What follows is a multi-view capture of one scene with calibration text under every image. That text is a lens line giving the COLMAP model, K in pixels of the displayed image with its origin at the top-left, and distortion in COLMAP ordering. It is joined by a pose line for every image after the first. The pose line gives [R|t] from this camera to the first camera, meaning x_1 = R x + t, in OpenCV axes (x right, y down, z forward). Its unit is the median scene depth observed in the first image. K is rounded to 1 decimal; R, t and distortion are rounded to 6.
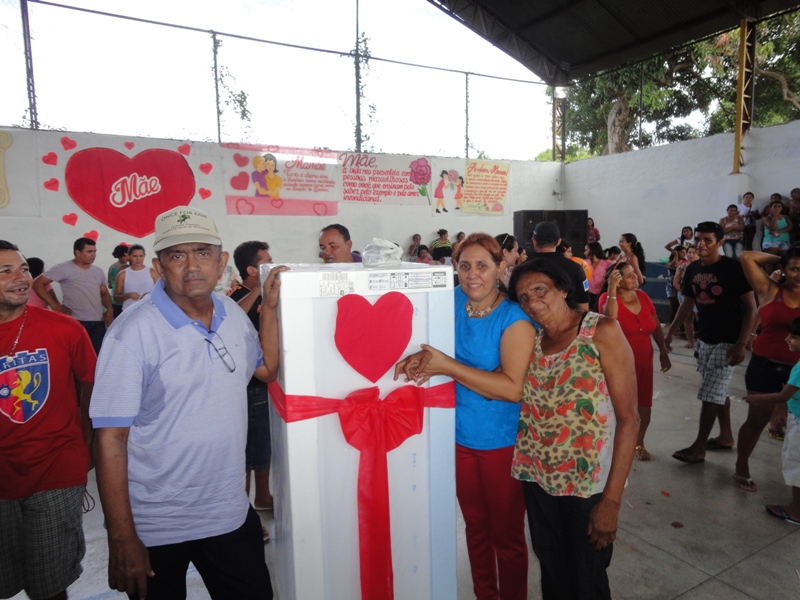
lens RADIAL K [[536.3, 0, 402.5], [0, 536.3, 299.0], [0, 0, 1]] dist [-0.005216, 0.001859]
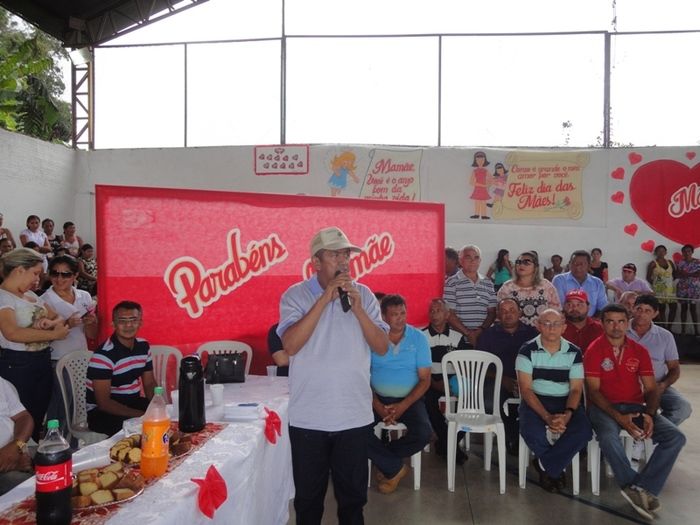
lens RADIAL K [[552.7, 0, 350.0], [0, 552.7, 262.5], [0, 0, 1]] dist [-0.026185, 0.007506]
pose [[0.785600, 0.029250, -0.618043, -0.310689], [-0.083895, 0.994693, -0.059564, 0.019187], [0.613021, 0.098644, 0.783885, -0.132823]]
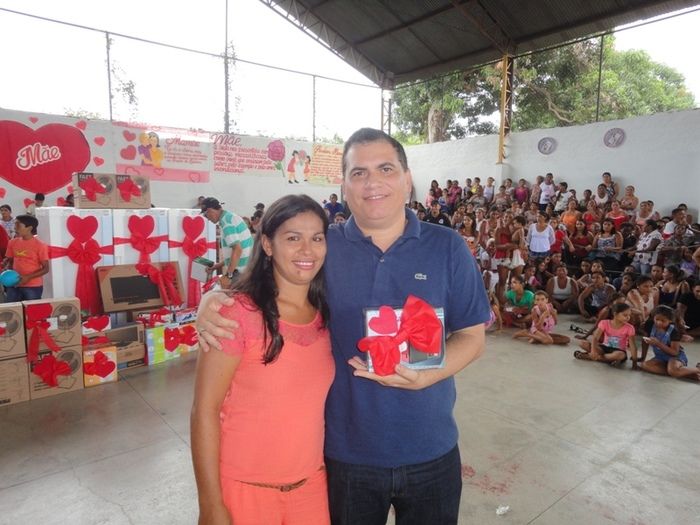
lens RADIAL K [[469.6, 0, 350.0], [0, 469.6, 262.5], [0, 0, 1]] dist [-0.012039, 0.006492]
pose [[0.986266, 0.008337, 0.164952, 0.025989], [-0.009864, 0.999916, 0.008440, 0.019855], [-0.164867, -0.009951, 0.986266, -0.149618]]
